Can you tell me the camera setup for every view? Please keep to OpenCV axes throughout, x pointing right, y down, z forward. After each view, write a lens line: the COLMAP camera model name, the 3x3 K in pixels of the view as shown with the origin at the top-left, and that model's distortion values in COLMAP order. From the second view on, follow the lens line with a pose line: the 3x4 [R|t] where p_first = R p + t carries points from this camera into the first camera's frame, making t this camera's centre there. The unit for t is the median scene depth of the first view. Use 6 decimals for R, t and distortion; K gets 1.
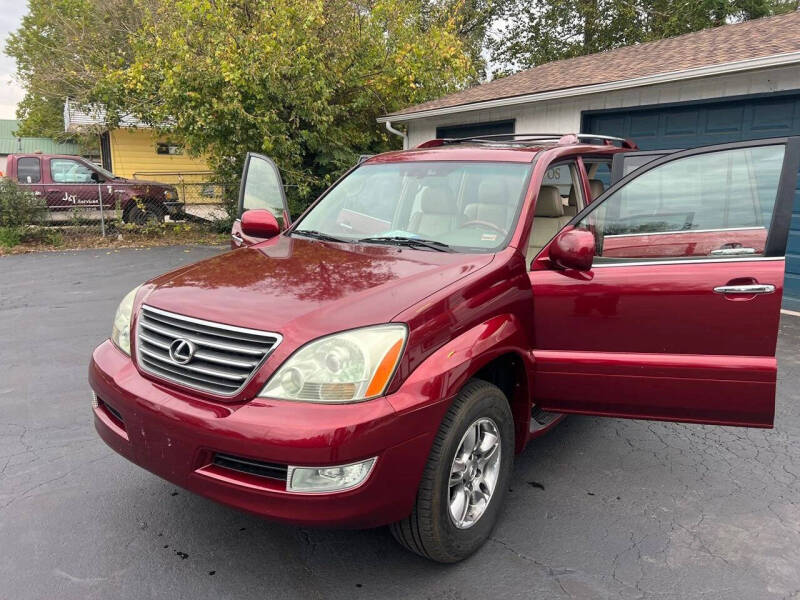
lens RADIAL K [[599.4, 0, 406.4], [0, 599.4, 300.7], [0, 0, 1]] dist [0.033386, -0.040592]
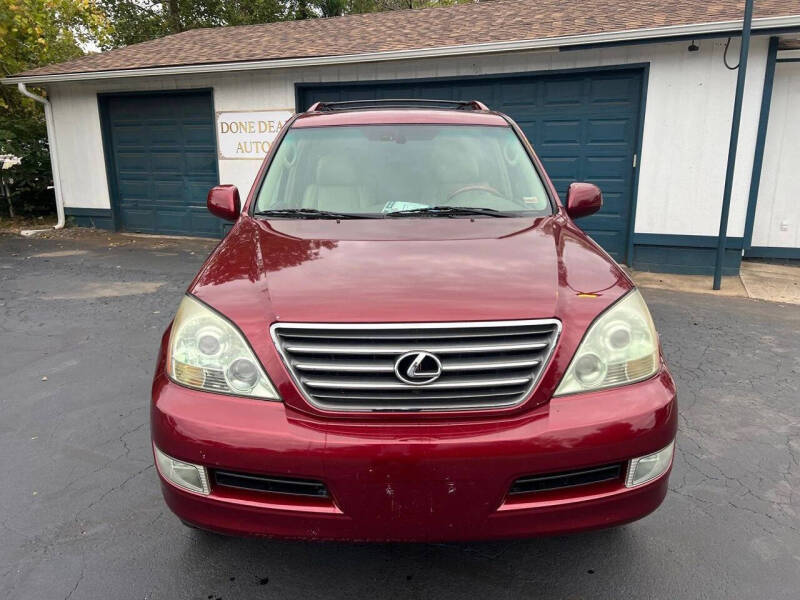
lens RADIAL K [[599.4, 0, 398.2], [0, 599.4, 298.1], [0, 0, 1]] dist [0.033386, -0.040592]
pose [[0.794782, -0.153798, 0.587084, -0.425563], [0.136059, 0.987888, 0.074602, -0.031922], [-0.591447, 0.020586, 0.806081, 0.217400]]
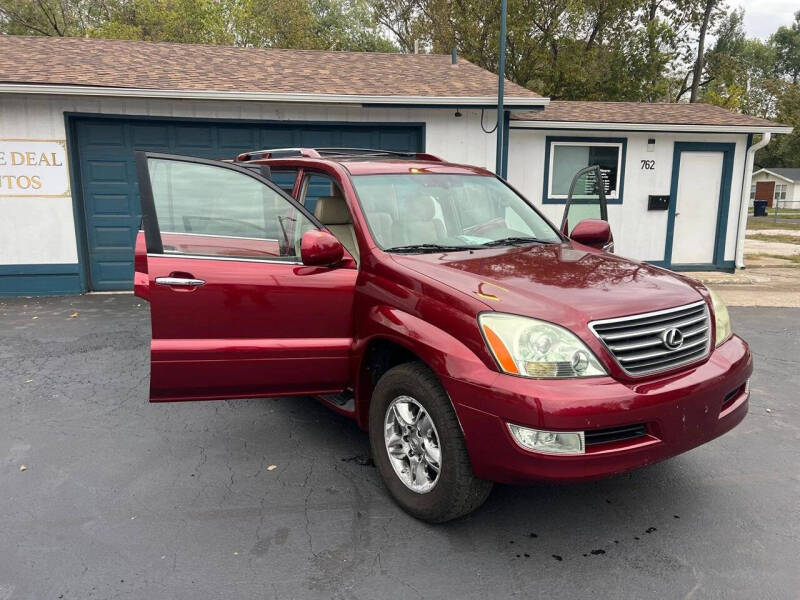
lens RADIAL K [[599.4, 0, 395.4], [0, 599.4, 301.7], [0, 0, 1]] dist [0.033386, -0.040592]
pose [[0.331933, -0.177935, 0.926369, -0.837564], [0.190255, 0.974495, 0.119008, -0.116878], [-0.923918, 0.136743, 0.357320, 0.562396]]
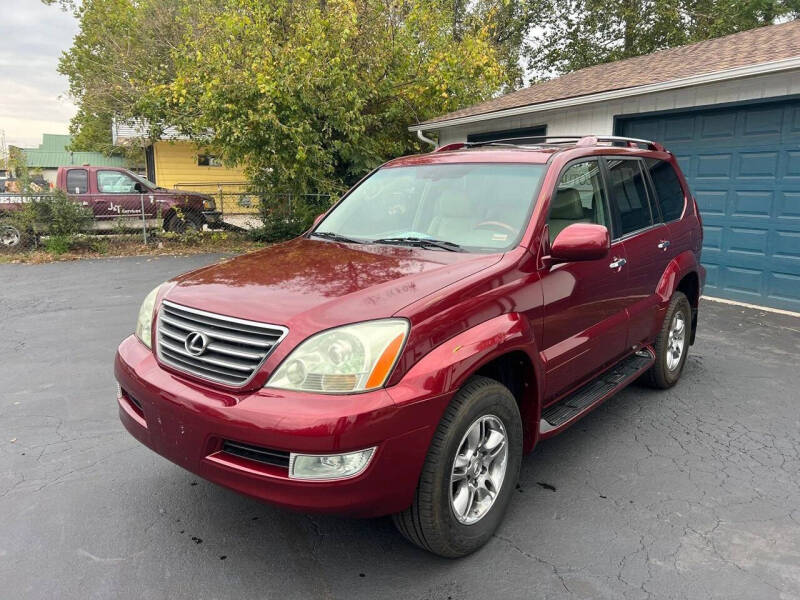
lens RADIAL K [[599.4, 0, 396.0], [0, 599.4, 307.3], [0, 0, 1]] dist [0.033386, -0.040592]
pose [[0.997028, 0.007886, -0.076630, 0.027889], [-0.008362, 0.999948, -0.005903, 0.012727], [0.076579, 0.006526, 0.997042, -0.009013]]
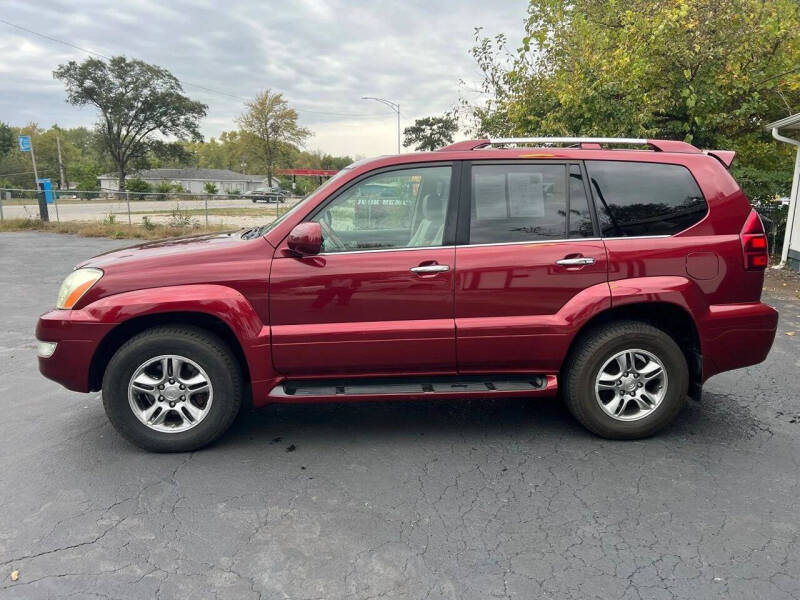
lens RADIAL K [[599.4, 0, 395.7], [0, 599.4, 305.7], [0, 0, 1]] dist [0.033386, -0.040592]
pose [[0.654205, 0.130206, -0.745025, 0.808982], [-0.155013, 0.987241, 0.036420, -0.022598], [0.740262, 0.091662, 0.666041, 0.255452]]
